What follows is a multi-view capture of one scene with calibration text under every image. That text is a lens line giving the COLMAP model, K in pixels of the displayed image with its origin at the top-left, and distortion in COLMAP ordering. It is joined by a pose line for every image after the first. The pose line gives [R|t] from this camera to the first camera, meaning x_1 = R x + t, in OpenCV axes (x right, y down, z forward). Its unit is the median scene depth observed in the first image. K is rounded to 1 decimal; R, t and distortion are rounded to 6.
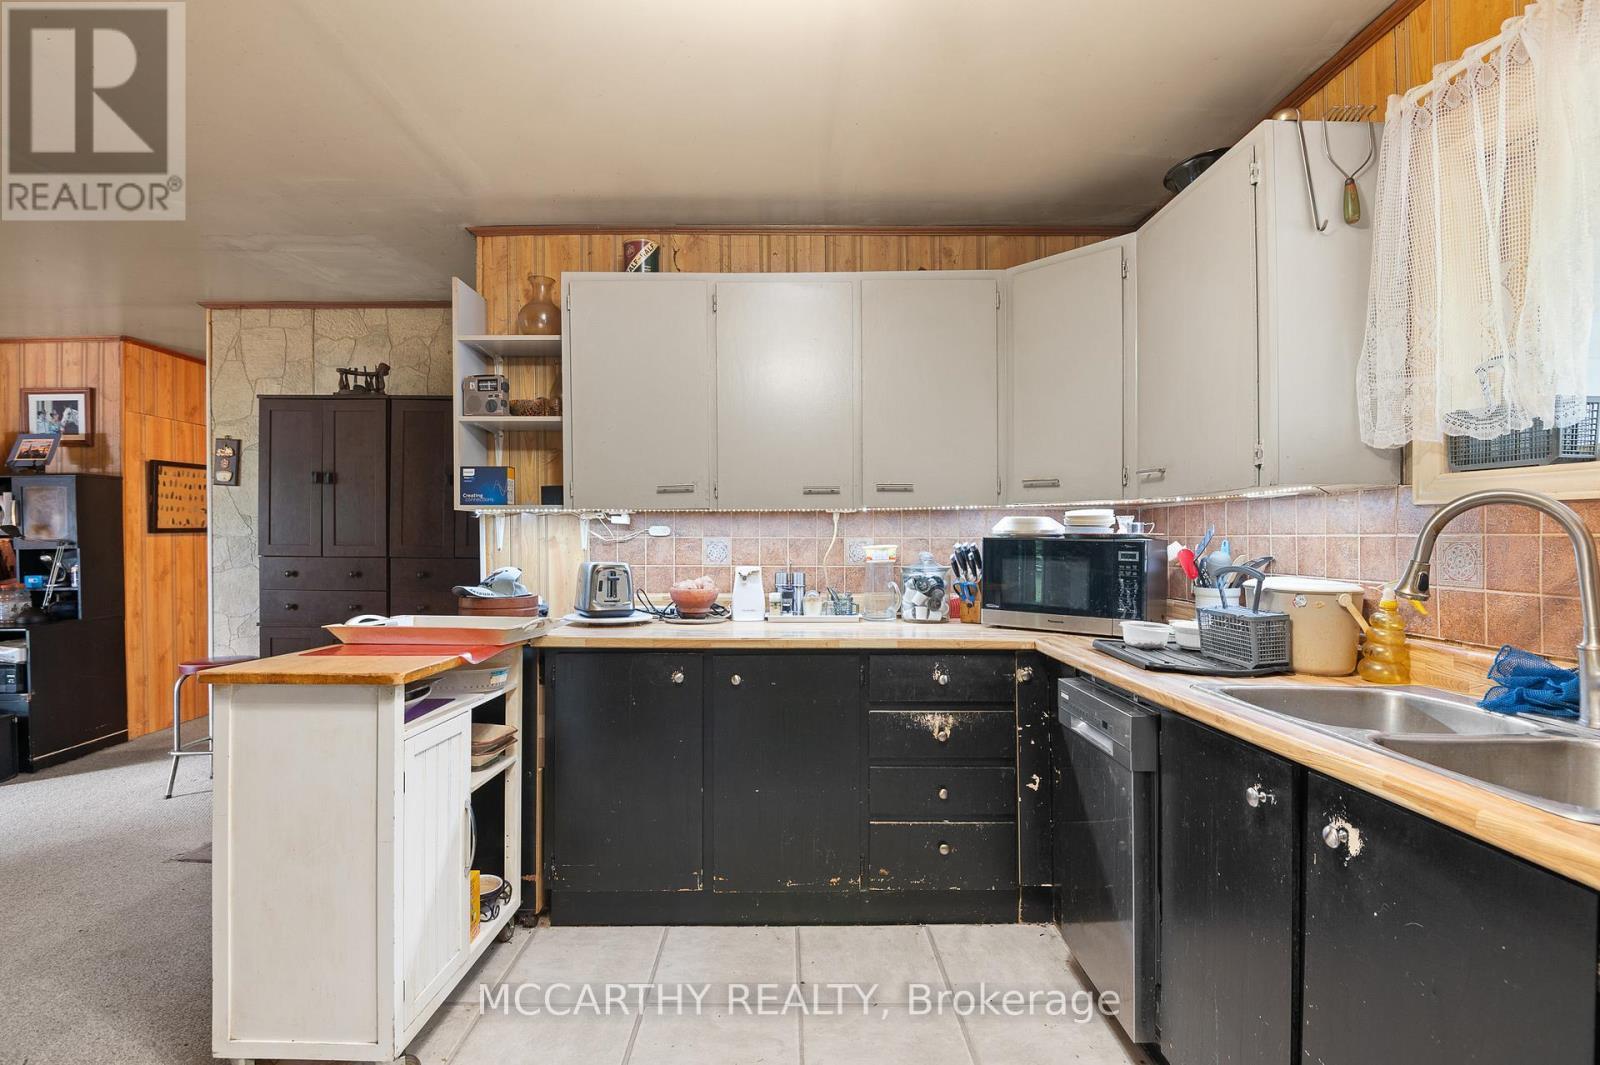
lens RADIAL K [[741.3, 0, 800.6], [0, 741.3, 536.6], [0, 0, 1]] dist [-0.011555, -0.005629]
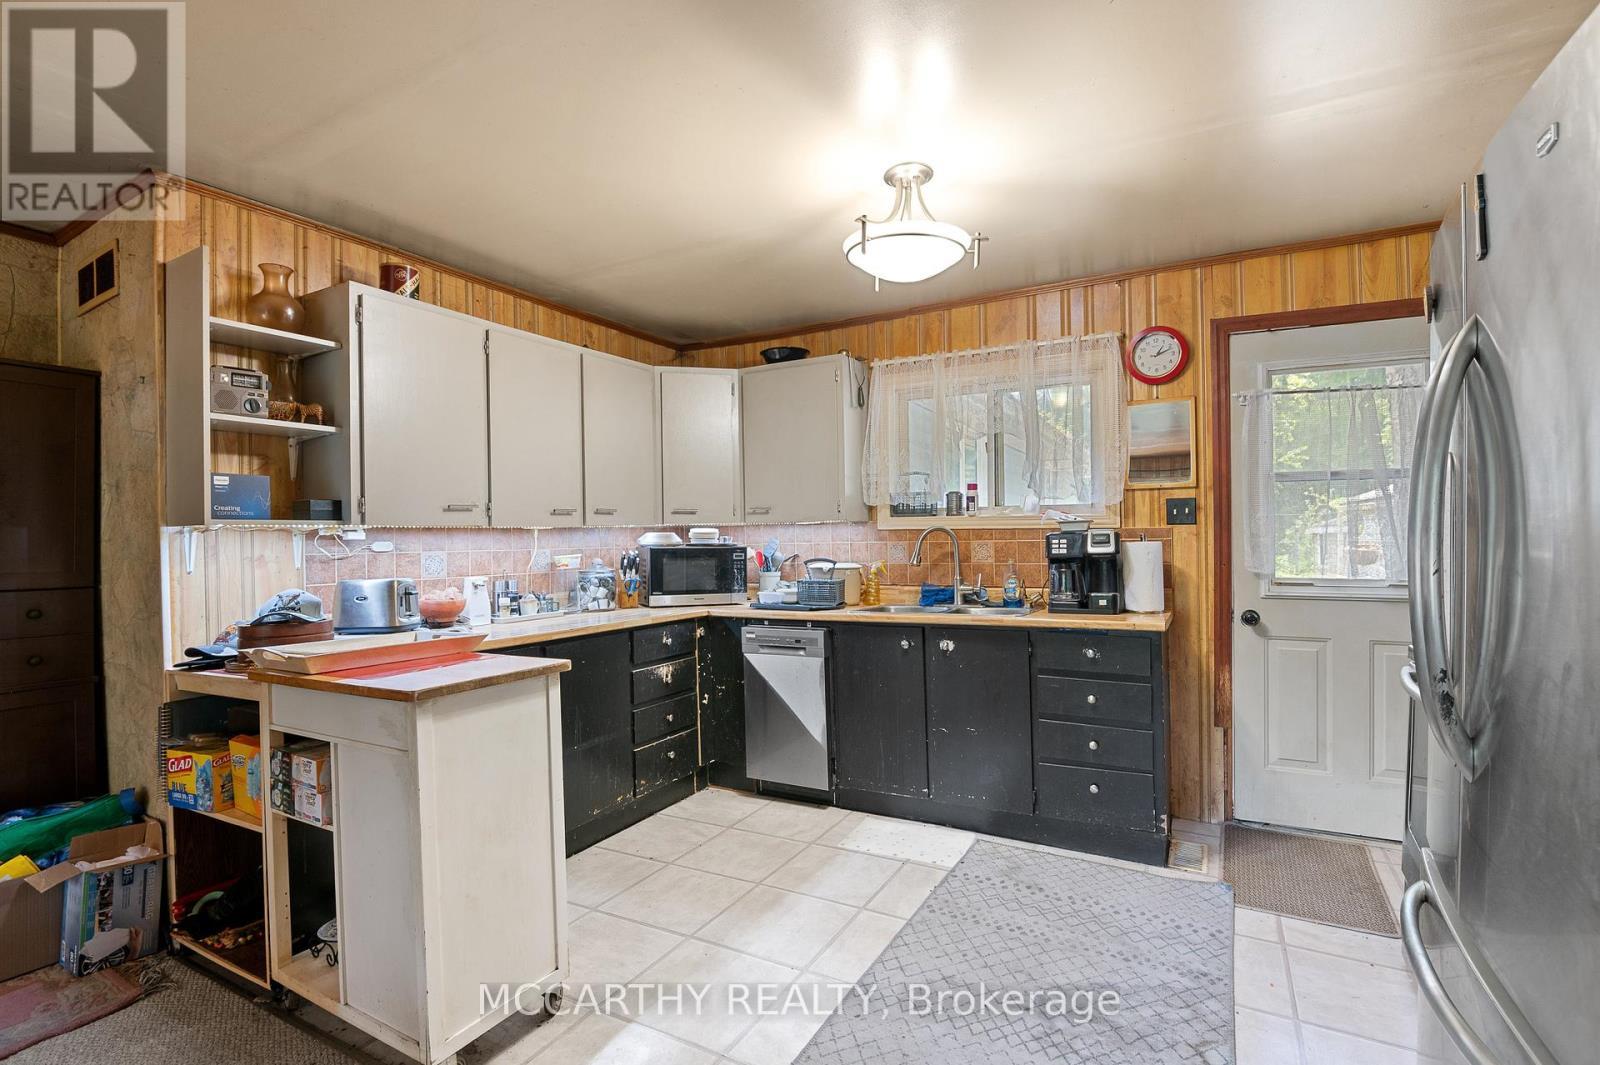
lens RADIAL K [[741.3, 0, 798.0], [0, 741.3, 532.0], [0, 0, 1]] dist [-0.011555, -0.005629]
pose [[0.498299, 0.000804, 0.867005, -0.638806], [0.014540, 0.999851, -0.009284, -0.008173], [-0.866883, 0.017232, 0.498213, 0.012264]]
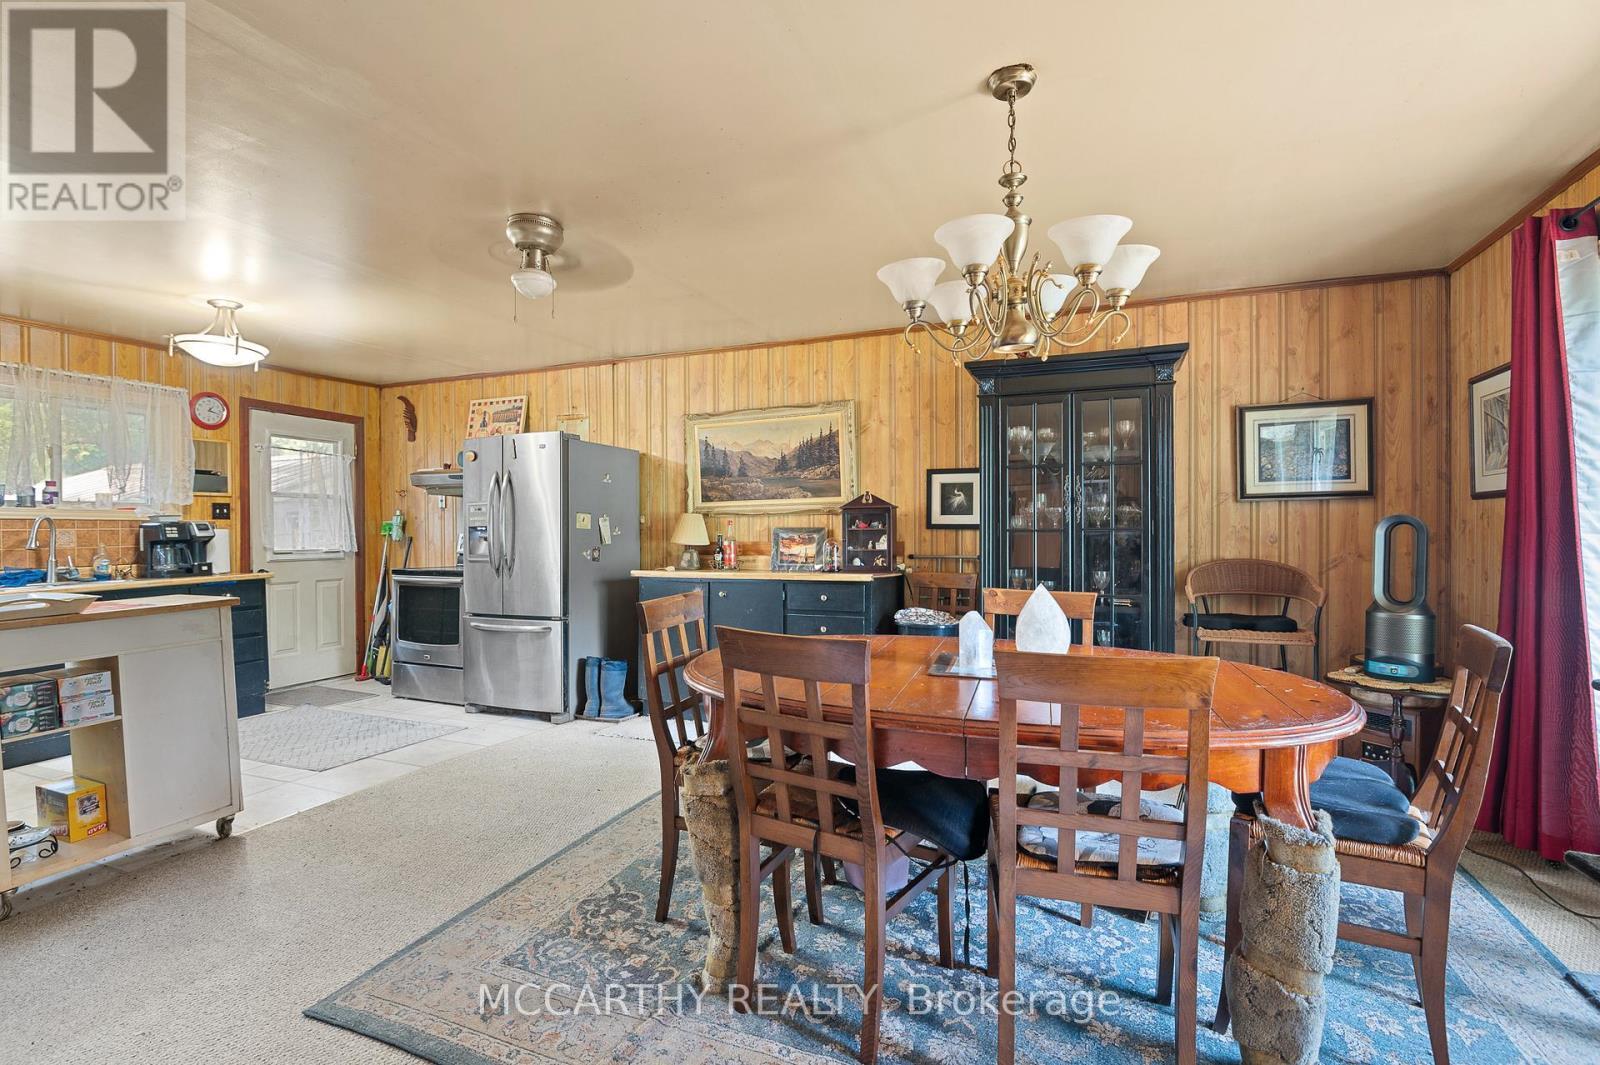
lens RADIAL K [[741.3, 0, 798.8], [0, 741.3, 530.1], [0, 0, 1]] dist [-0.011555, -0.005629]
pose [[-0.913853, 0.012836, 0.405842, -1.243629], [0.015200, 0.999881, 0.002602, 0.015532], [-0.405760, 0.008547, -0.913940, 0.925455]]
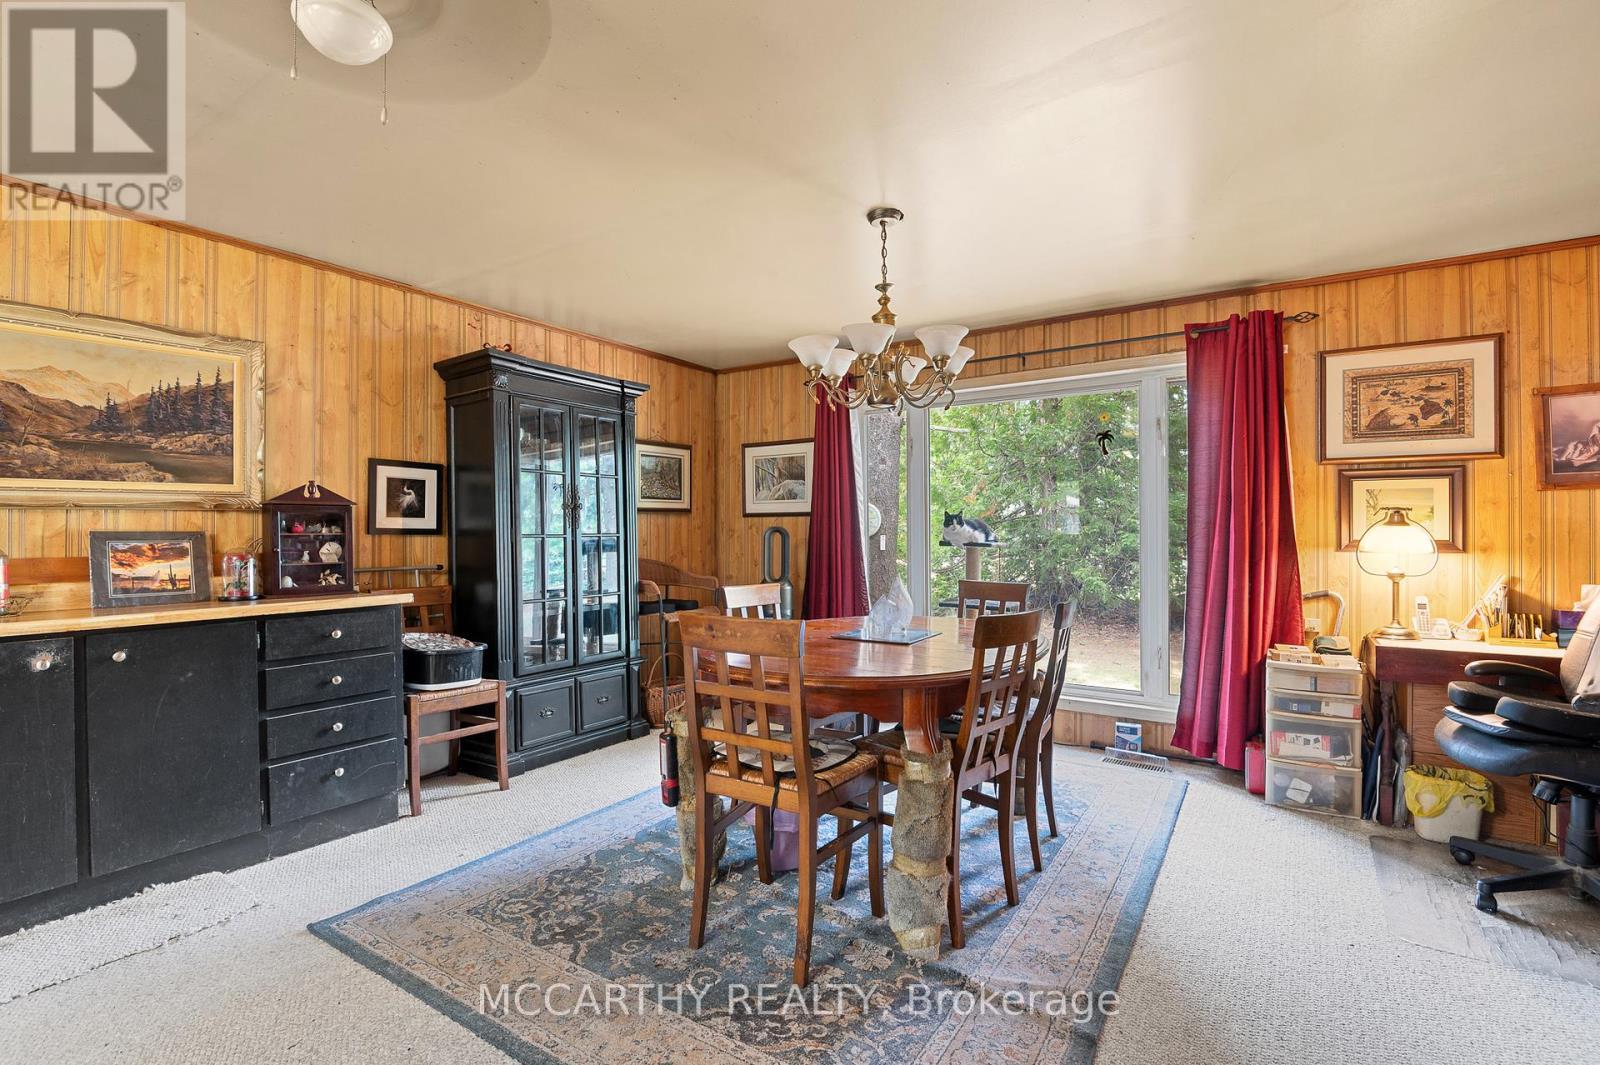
lens RADIAL K [[741.3, 0, 803.8], [0, 741.3, 524.9], [0, 0, 1]] dist [-0.011555, -0.005629]
pose [[-0.573541, 0.001283, -0.819176, -0.444972], [-0.000572, 0.999998, 0.001966, 0.005423], [0.819177, 0.001596, -0.573539, 0.720044]]
